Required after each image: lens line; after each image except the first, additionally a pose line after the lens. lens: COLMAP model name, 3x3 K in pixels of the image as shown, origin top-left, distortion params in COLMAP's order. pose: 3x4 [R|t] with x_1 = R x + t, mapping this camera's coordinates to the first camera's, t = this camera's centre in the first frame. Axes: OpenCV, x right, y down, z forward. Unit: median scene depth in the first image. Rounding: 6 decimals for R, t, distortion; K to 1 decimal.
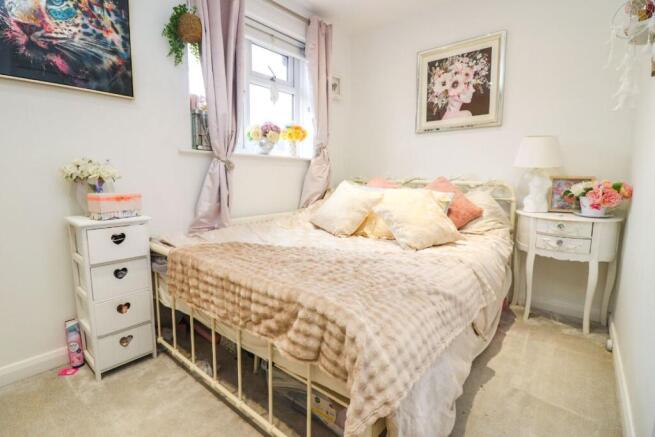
lens RADIAL K [[318.7, 0, 326.6], [0, 318.7, 215.8], [0, 0, 1]] dist [-0.002365, -0.000691]
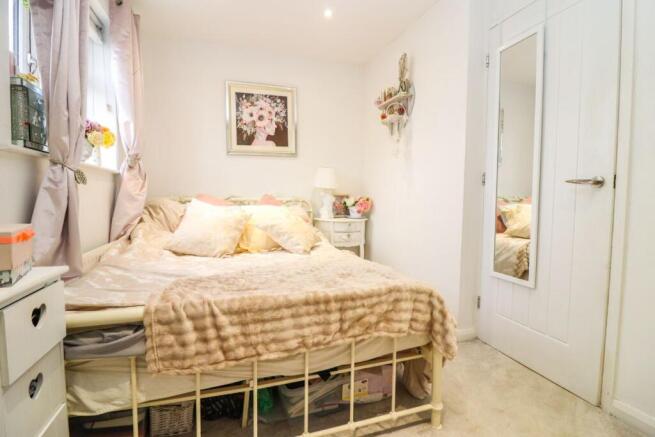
lens RADIAL K [[310.1, 0, 327.5], [0, 310.1, 218.5], [0, 0, 1]] dist [-0.002346, -0.000299]
pose [[0.527778, -0.066697, 0.846760, -0.492538], [0.107314, 0.994160, 0.011419, -0.023621], [-0.842576, 0.084843, 0.531853, 0.207819]]
